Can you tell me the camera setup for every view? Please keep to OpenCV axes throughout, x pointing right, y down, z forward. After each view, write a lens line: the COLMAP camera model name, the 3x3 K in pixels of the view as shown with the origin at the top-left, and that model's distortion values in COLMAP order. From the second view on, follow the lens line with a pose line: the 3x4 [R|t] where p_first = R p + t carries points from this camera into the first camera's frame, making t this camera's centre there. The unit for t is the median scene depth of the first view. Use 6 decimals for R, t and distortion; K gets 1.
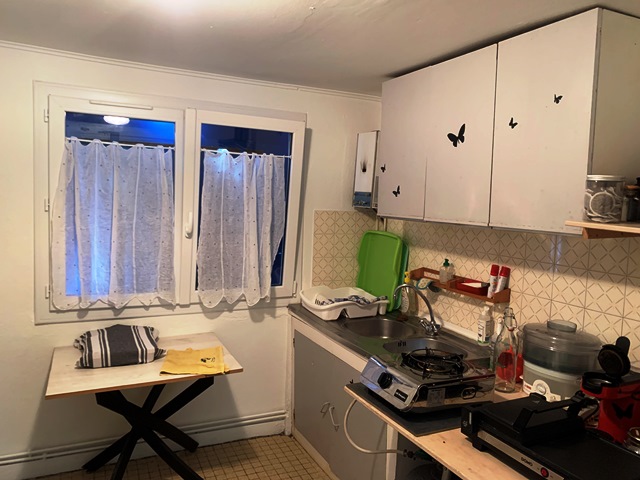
lens RADIAL K [[502.3, 0, 322.1], [0, 502.3, 225.6], [0, 0, 1]] dist [0.042091, -0.049674]
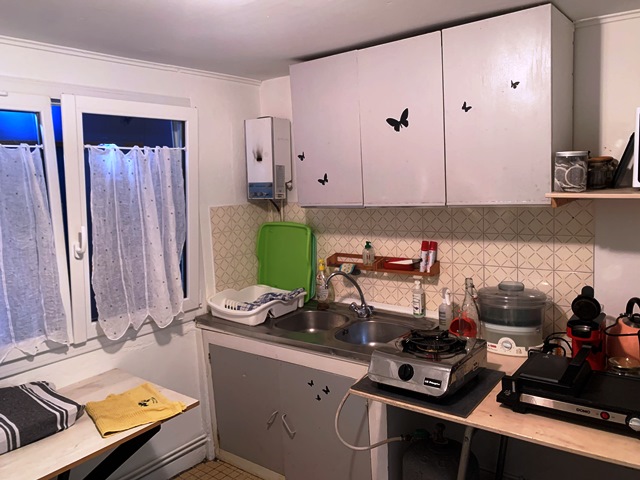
lens RADIAL K [[502.3, 0, 322.1], [0, 502.3, 225.6], [0, 0, 1]] dist [0.042091, -0.049674]
pose [[0.889527, -0.119732, 0.440916, -0.273748], [0.105882, 0.992801, 0.055986, -0.032006], [-0.444445, -0.003116, 0.895801, 0.124828]]
